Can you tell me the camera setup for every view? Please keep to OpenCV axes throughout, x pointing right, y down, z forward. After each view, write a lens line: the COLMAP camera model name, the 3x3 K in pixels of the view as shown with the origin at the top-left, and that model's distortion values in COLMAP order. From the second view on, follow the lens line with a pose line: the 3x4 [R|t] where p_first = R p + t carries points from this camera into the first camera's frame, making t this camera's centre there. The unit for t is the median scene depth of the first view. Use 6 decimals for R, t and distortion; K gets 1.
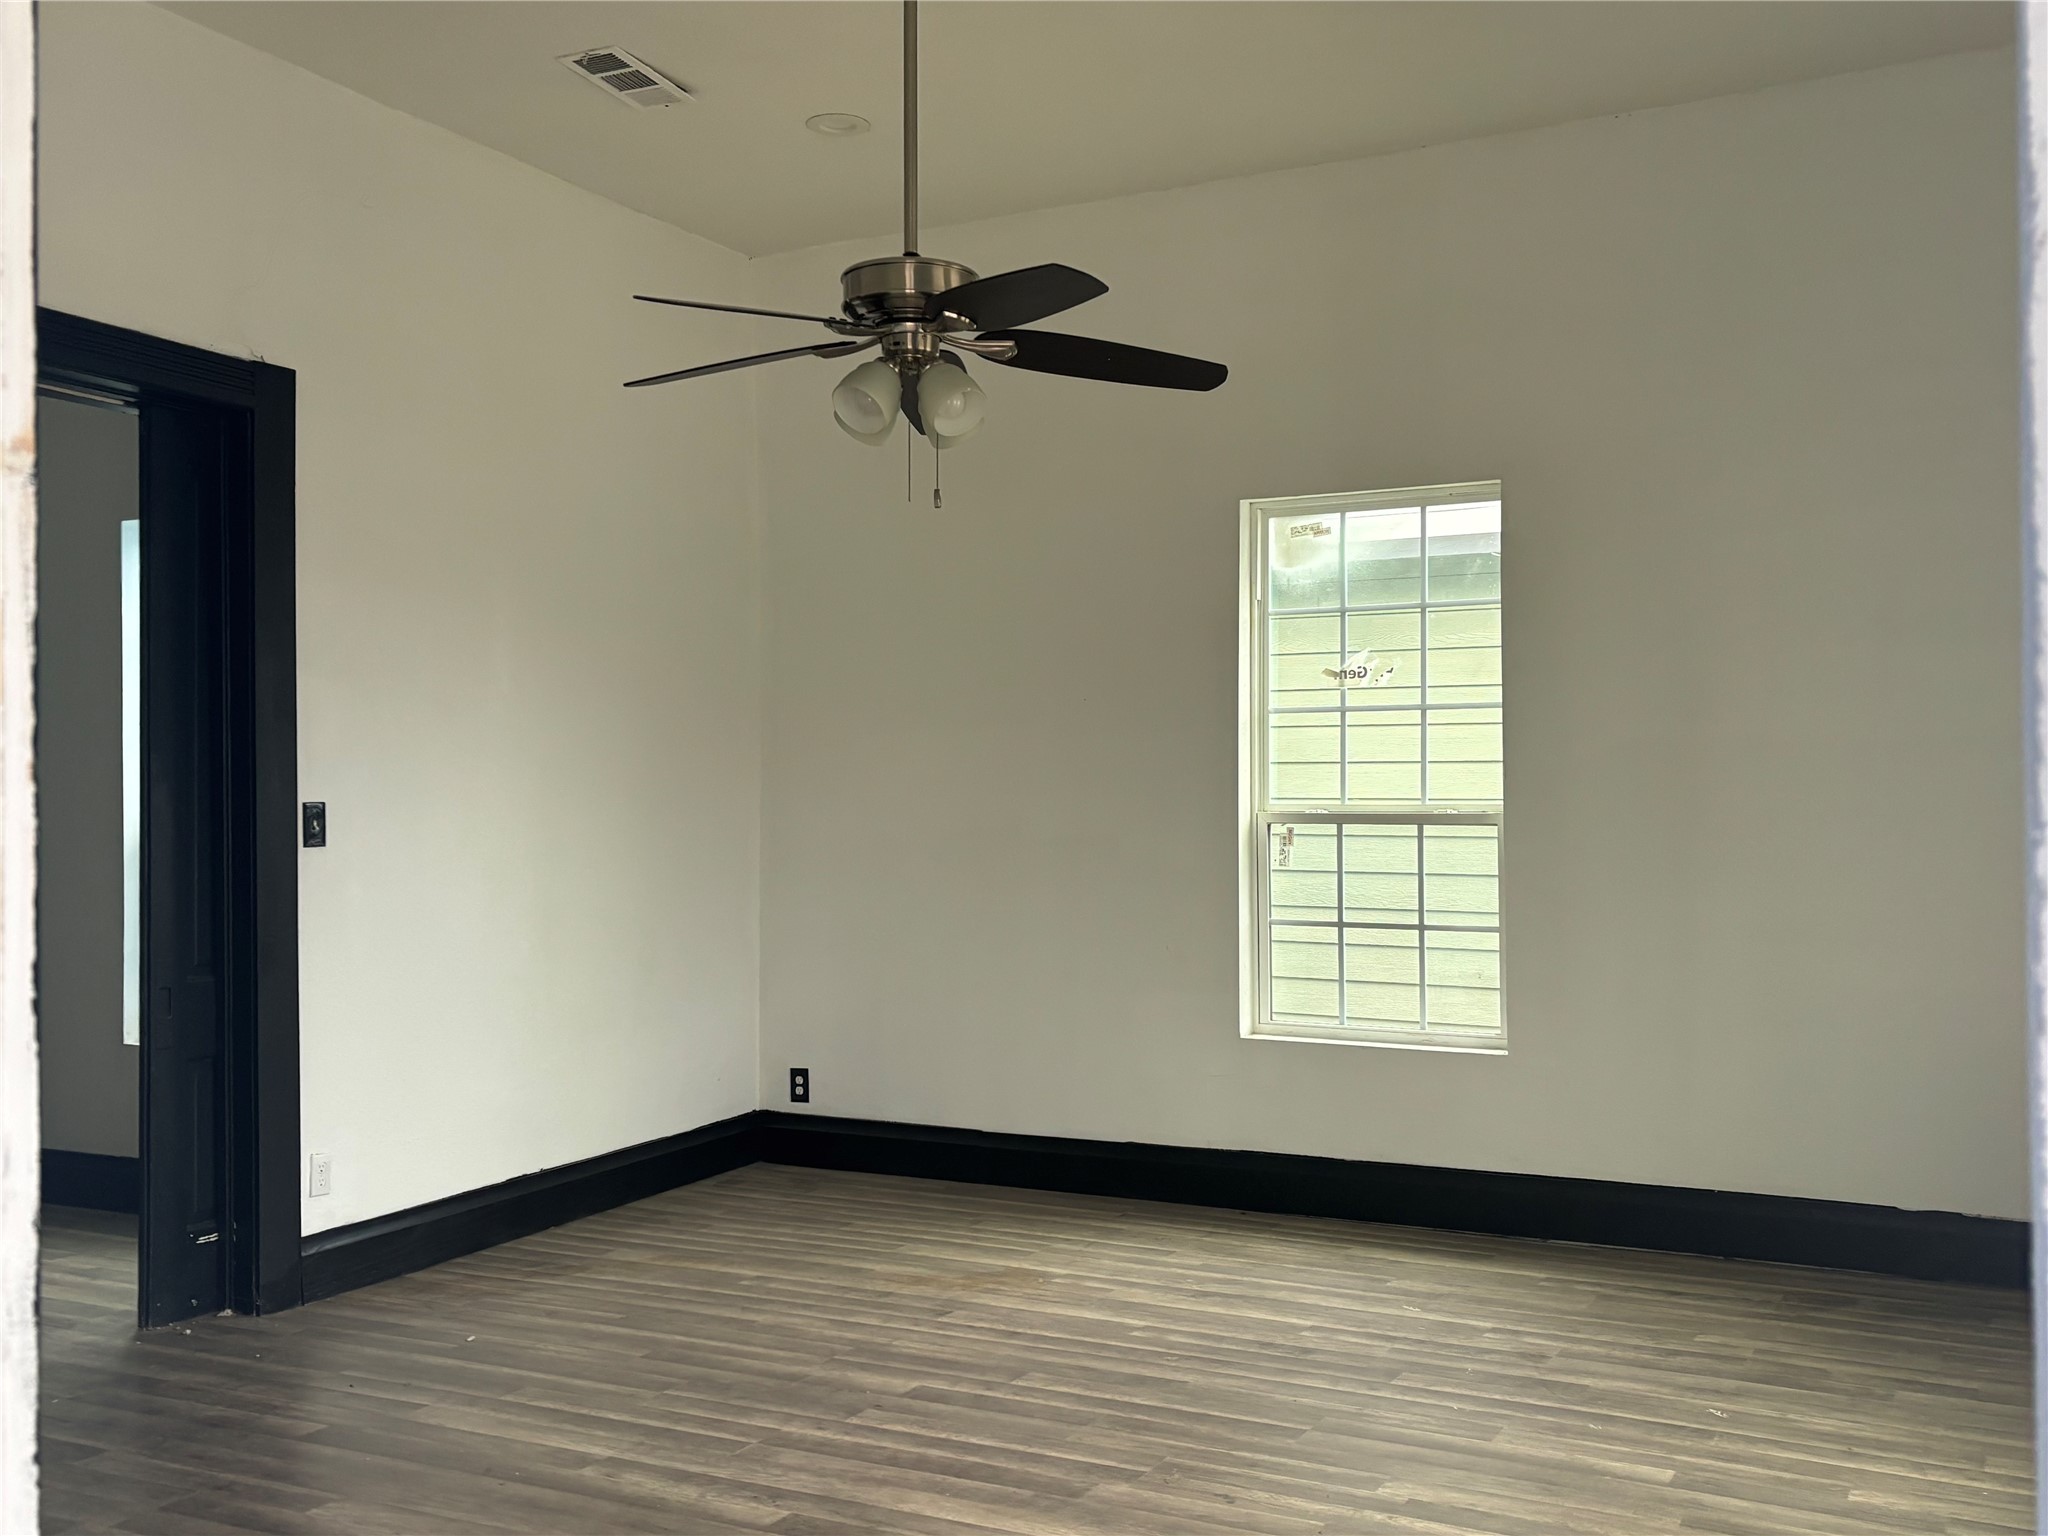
lens RADIAL K [[1924.5, 0, 1024.0], [0, 1924.5, 768.0], [0, 0, 1]] dist [0.137460, -0.144660]
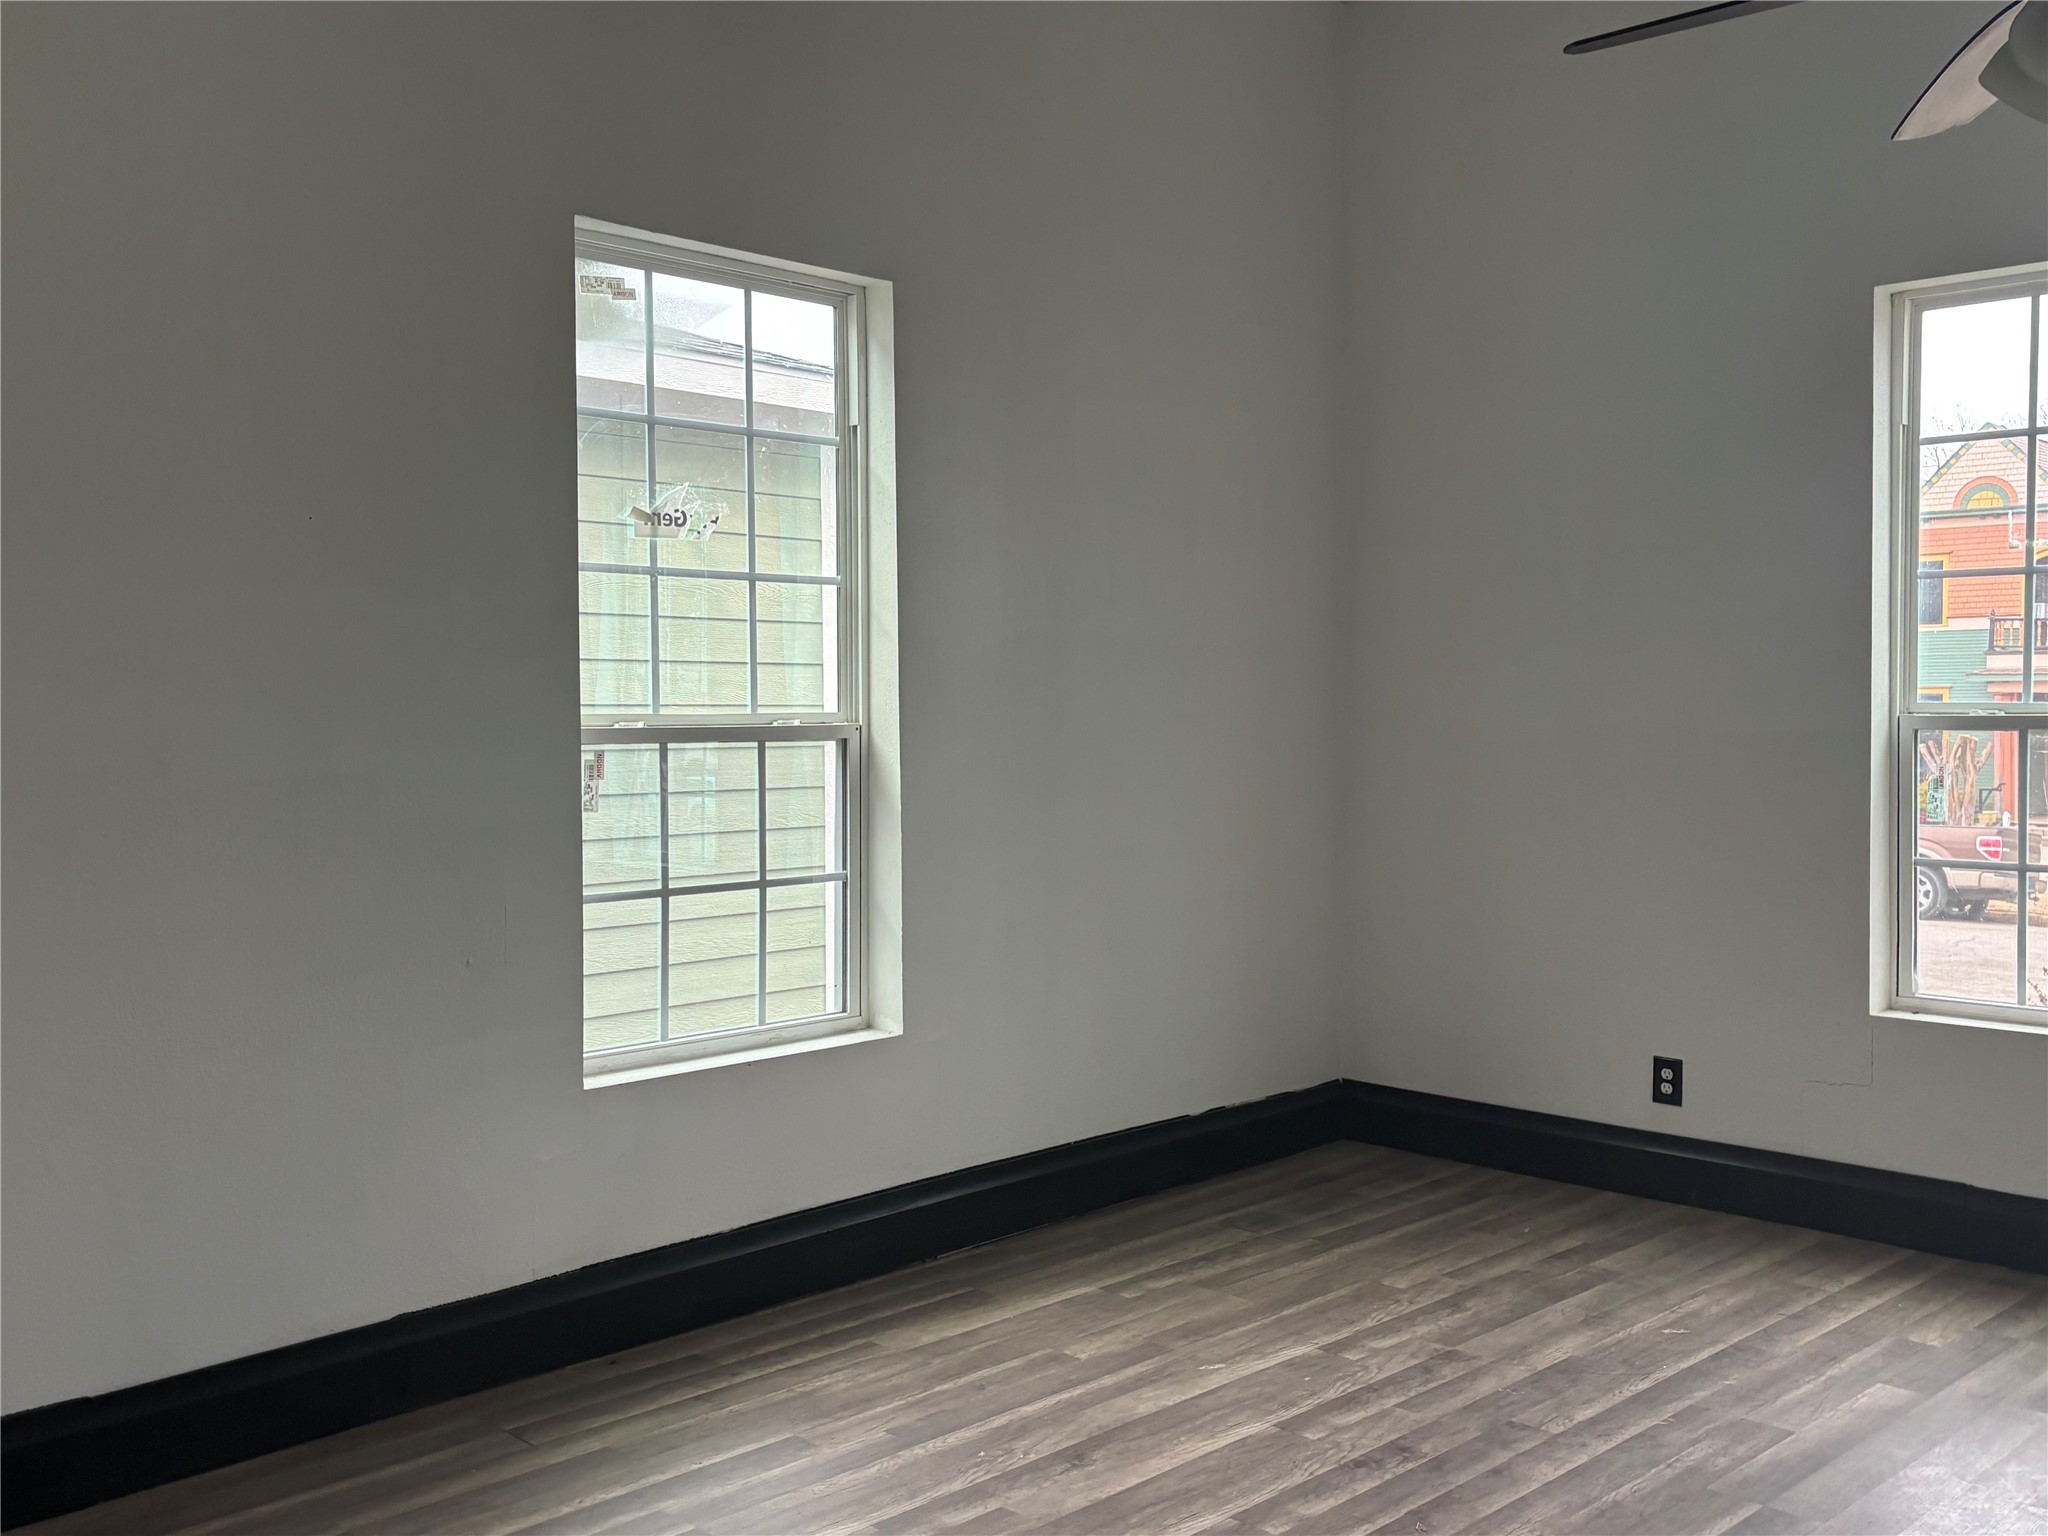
lens RADIAL K [[1951.5, 0, 1024.4], [0, 1951.5, 788.9], [0, 0, 1]] dist [0.076896, -0.131680]
pose [[0.309576, -0.038891, 0.950079, -0.587410], [-0.010816, 0.998955, 0.044416, 0.017527], [-0.950813, -0.024026, 0.308831, 0.896492]]
